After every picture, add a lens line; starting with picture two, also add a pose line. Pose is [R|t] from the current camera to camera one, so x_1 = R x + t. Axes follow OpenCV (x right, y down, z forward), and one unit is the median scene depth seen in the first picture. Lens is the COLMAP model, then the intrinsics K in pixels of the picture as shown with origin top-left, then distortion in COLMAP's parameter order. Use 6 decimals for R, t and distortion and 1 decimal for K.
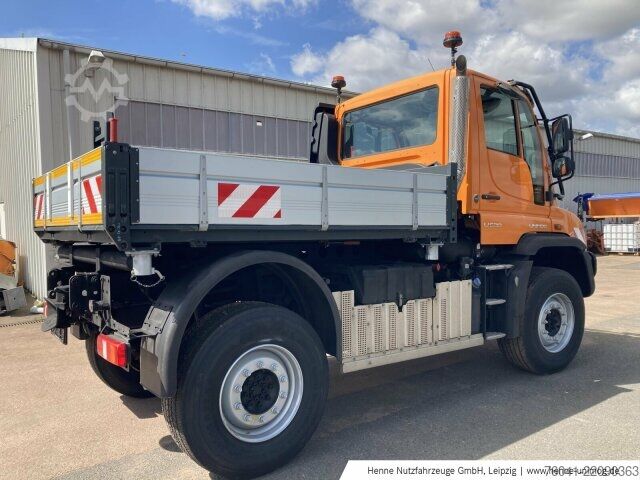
lens RADIAL K [[523.0, 0, 320.0], [0, 523.0, 240.0], [0, 0, 1]] dist [0.022598, -0.001238]
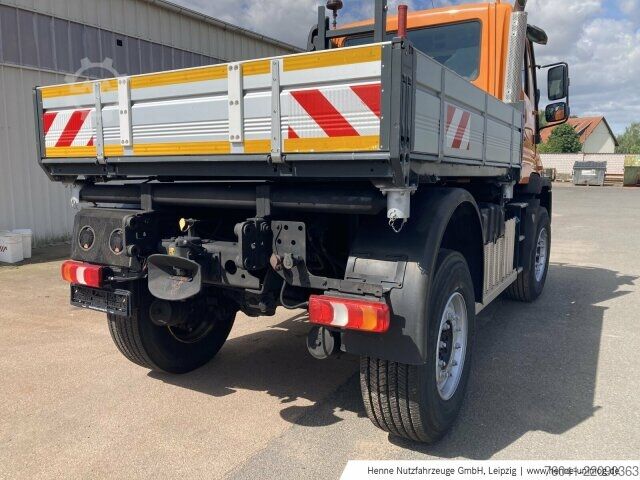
lens RADIAL K [[523.0, 0, 320.0], [0, 523.0, 240.0], [0, 0, 1]] dist [0.022598, -0.001238]
pose [[0.917565, -0.042633, 0.395293, -0.516582], [0.000910, 0.994457, 0.105141, 0.011136], [-0.397585, -0.096114, 0.912518, 0.216329]]
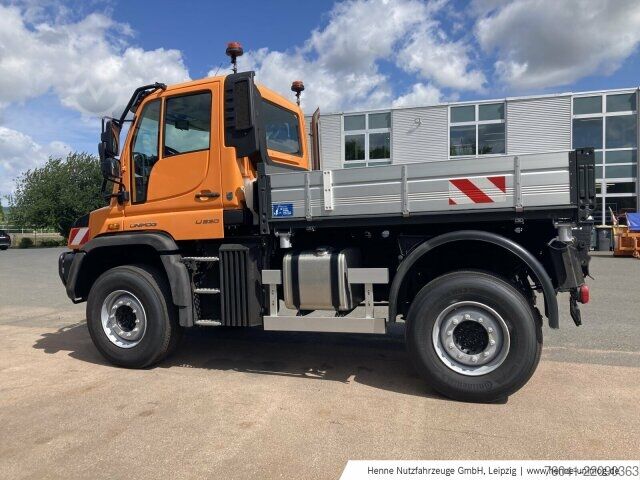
lens RADIAL K [[523.0, 0, 320.0], [0, 523.0, 240.0], [0, 0, 1]] dist [0.022598, -0.001238]
pose [[-0.558728, -0.005937, 0.829330, -1.071305], [0.061490, 0.996926, 0.048563, -0.037394], [-0.827068, 0.078129, -0.556645, 1.985590]]
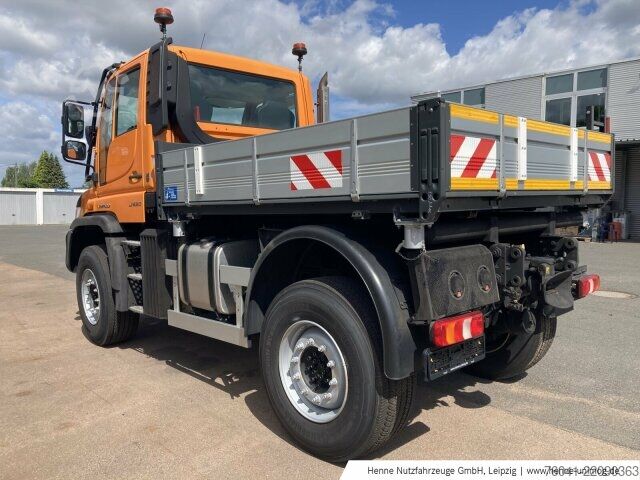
lens RADIAL K [[523.0, 0, 320.0], [0, 523.0, 240.0], [0, 0, 1]] dist [0.022598, -0.001238]
pose [[-0.132225, -0.060952, 0.989344, -1.125527], [0.047025, 0.996598, 0.067683, -0.018055], [-0.990104, 0.055473, -0.128909, 1.277708]]
